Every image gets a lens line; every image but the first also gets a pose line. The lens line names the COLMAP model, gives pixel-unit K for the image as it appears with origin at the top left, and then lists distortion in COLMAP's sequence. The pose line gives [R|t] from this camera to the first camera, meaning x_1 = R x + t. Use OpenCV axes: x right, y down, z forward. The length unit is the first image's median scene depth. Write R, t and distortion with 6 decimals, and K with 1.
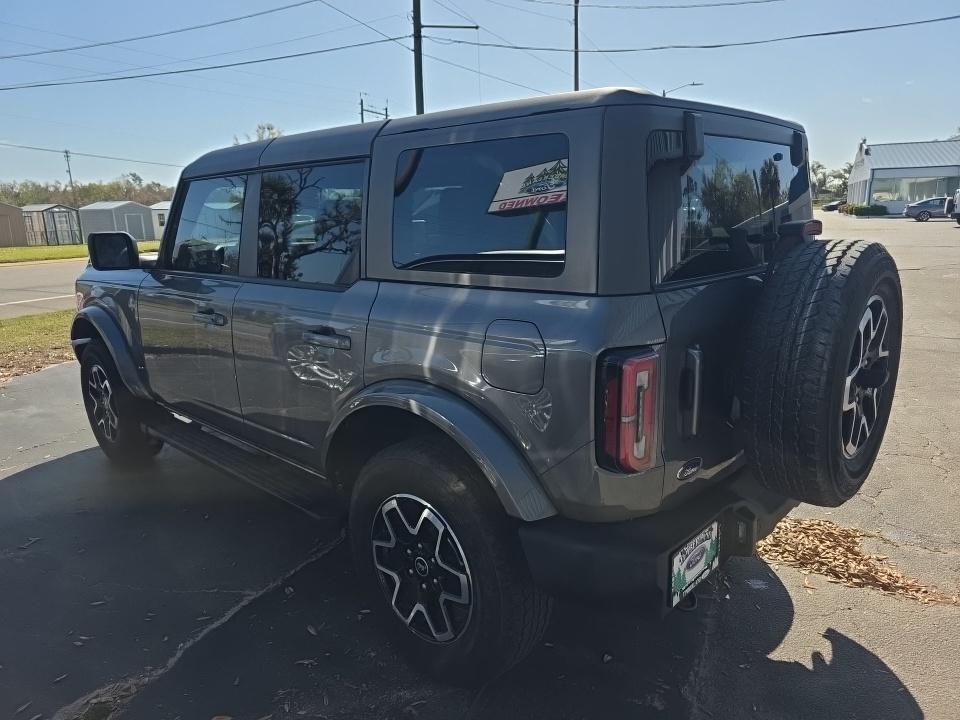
lens RADIAL K [[650.9, 0, 490.2], [0, 650.9, 362.7], [0, 0, 1]] dist [0.050516, -0.038995]
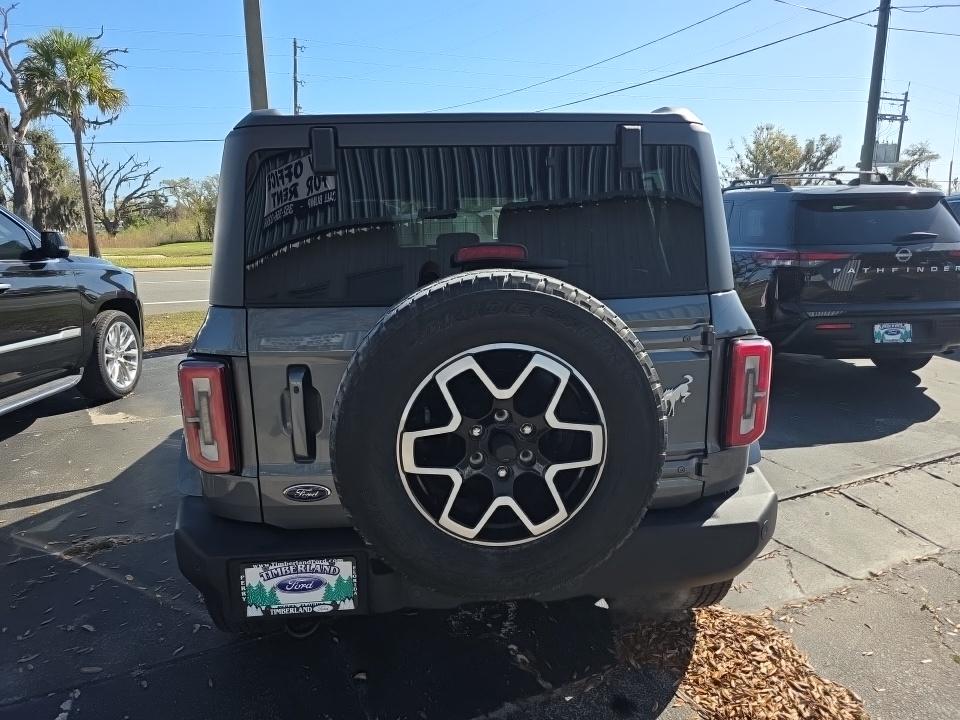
lens RADIAL K [[650.9, 0, 490.2], [0, 650.9, 362.7], [0, 0, 1]] dist [0.050516, -0.038995]
pose [[0.748398, 0.150106, -0.646041, 0.668058], [-0.152100, 0.986937, 0.053114, -0.073434], [0.645575, 0.058512, 0.761452, 0.255368]]
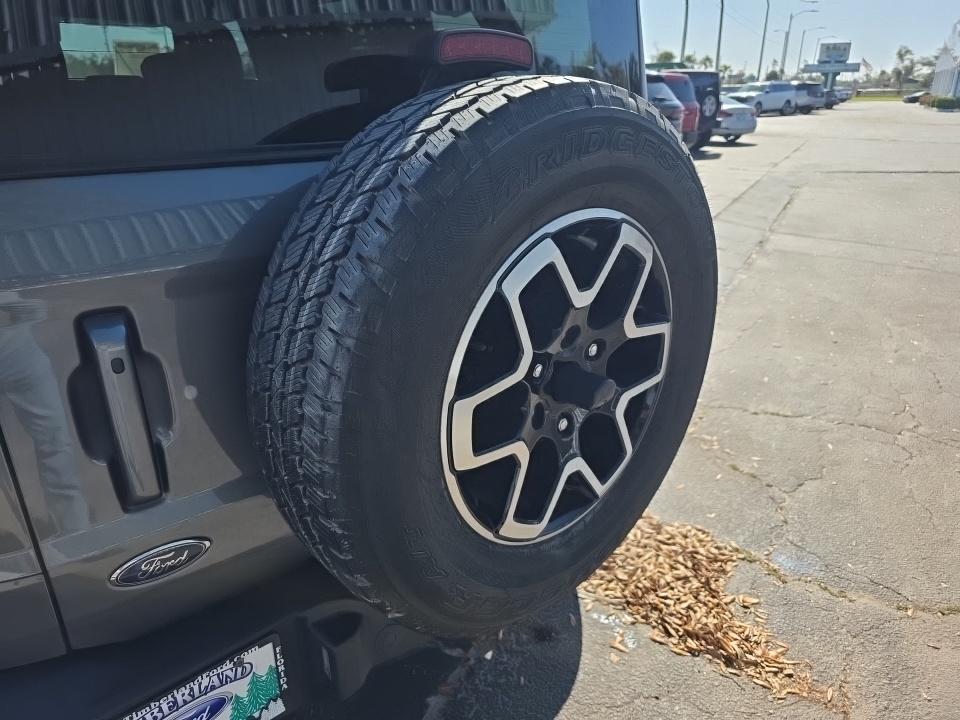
lens RADIAL K [[645.9, 0, 480.0], [0, 645.9, 360.0], [0, 0, 1]] dist [0.040148, -0.047738]
pose [[0.995208, 0.054737, -0.081026, 0.342928], [-0.041220, 0.986261, 0.159969, -0.043028], [0.088669, -0.155863, 0.983791, 0.343768]]
